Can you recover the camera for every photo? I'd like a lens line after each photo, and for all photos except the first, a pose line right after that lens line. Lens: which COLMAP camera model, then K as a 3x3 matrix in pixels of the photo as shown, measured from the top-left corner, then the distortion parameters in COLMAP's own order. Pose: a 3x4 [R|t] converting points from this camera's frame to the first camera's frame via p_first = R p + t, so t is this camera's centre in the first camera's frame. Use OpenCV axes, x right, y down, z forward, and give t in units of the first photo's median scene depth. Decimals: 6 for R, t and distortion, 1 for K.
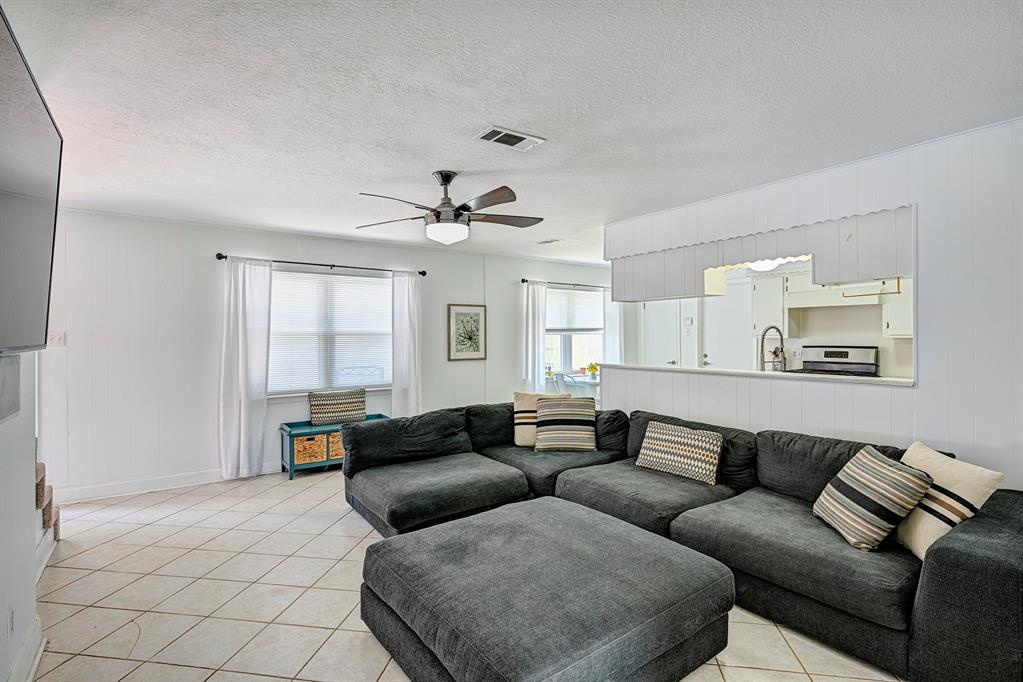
lens RADIAL K [[487.8, 0, 511.5], [0, 487.8, 341.0], [0, 0, 1]] dist [0.000954, 0.000183]
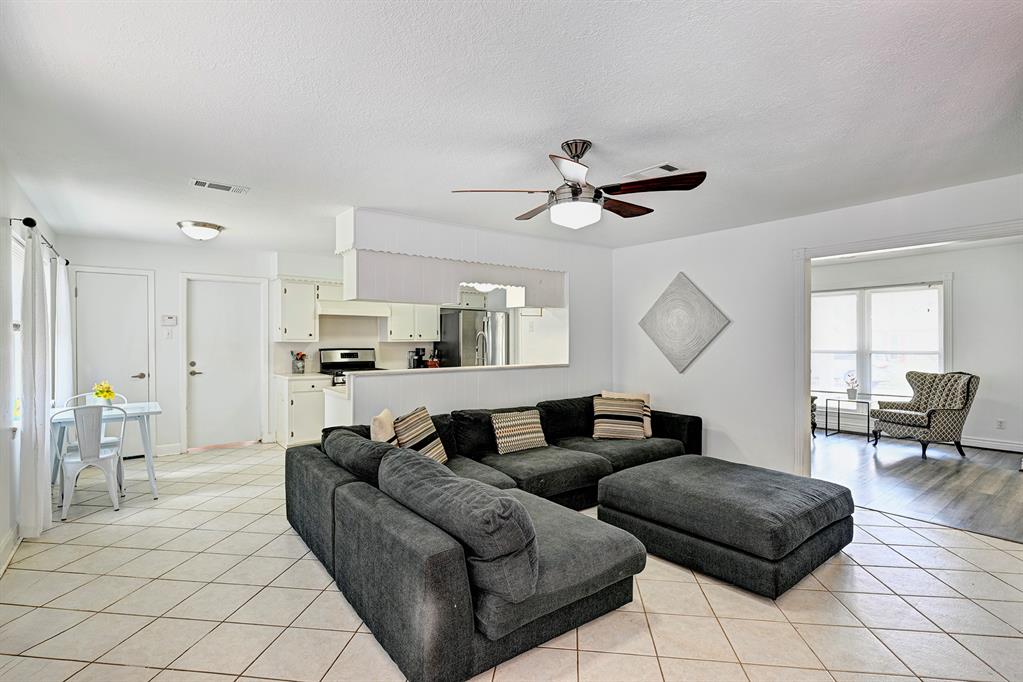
lens RADIAL K [[482.5, 0, 511.5], [0, 482.5, 341.0], [0, 0, 1]] dist [-0.000696, -0.000037]
pose [[-0.039724, 0.003447, 0.999205, -0.496244], [0.008635, 0.999958, -0.003106, -0.000804], [-0.999173, 0.008505, -0.039752, 0.591420]]
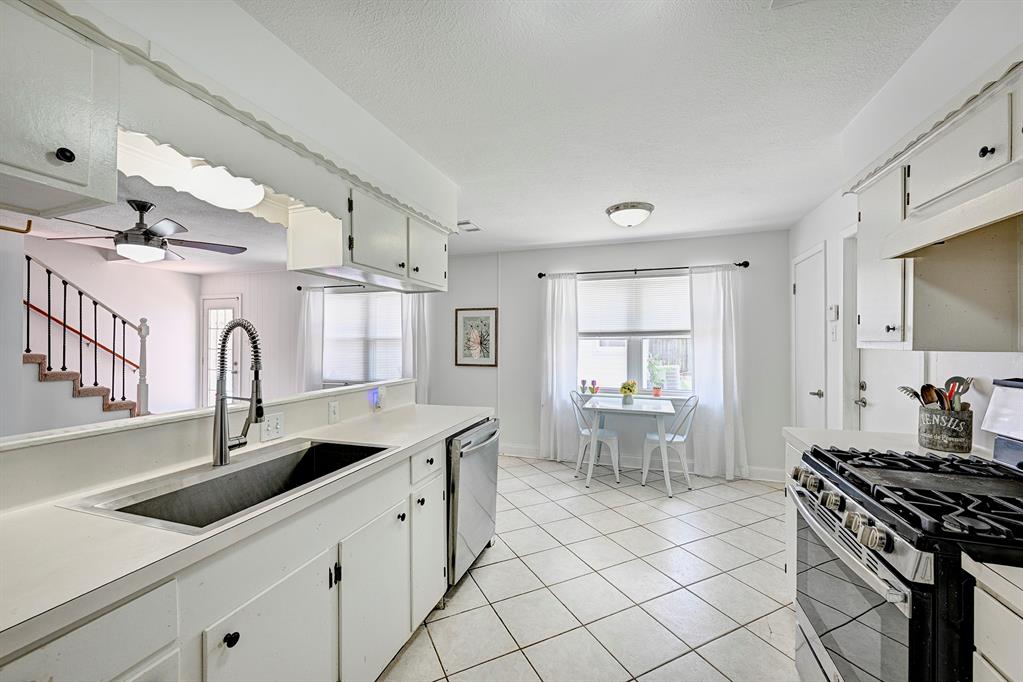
lens RADIAL K [[455.1, 0, 511.5], [0, 455.1, 341.0], [0, 0, 1]] dist [0.142938, 0.000032]
pose [[0.579007, 0.008013, -0.815283, 0.685169], [-0.009229, 0.999952, 0.003273, -0.013587], [0.815270, 0.005629, 0.579053, 0.535498]]
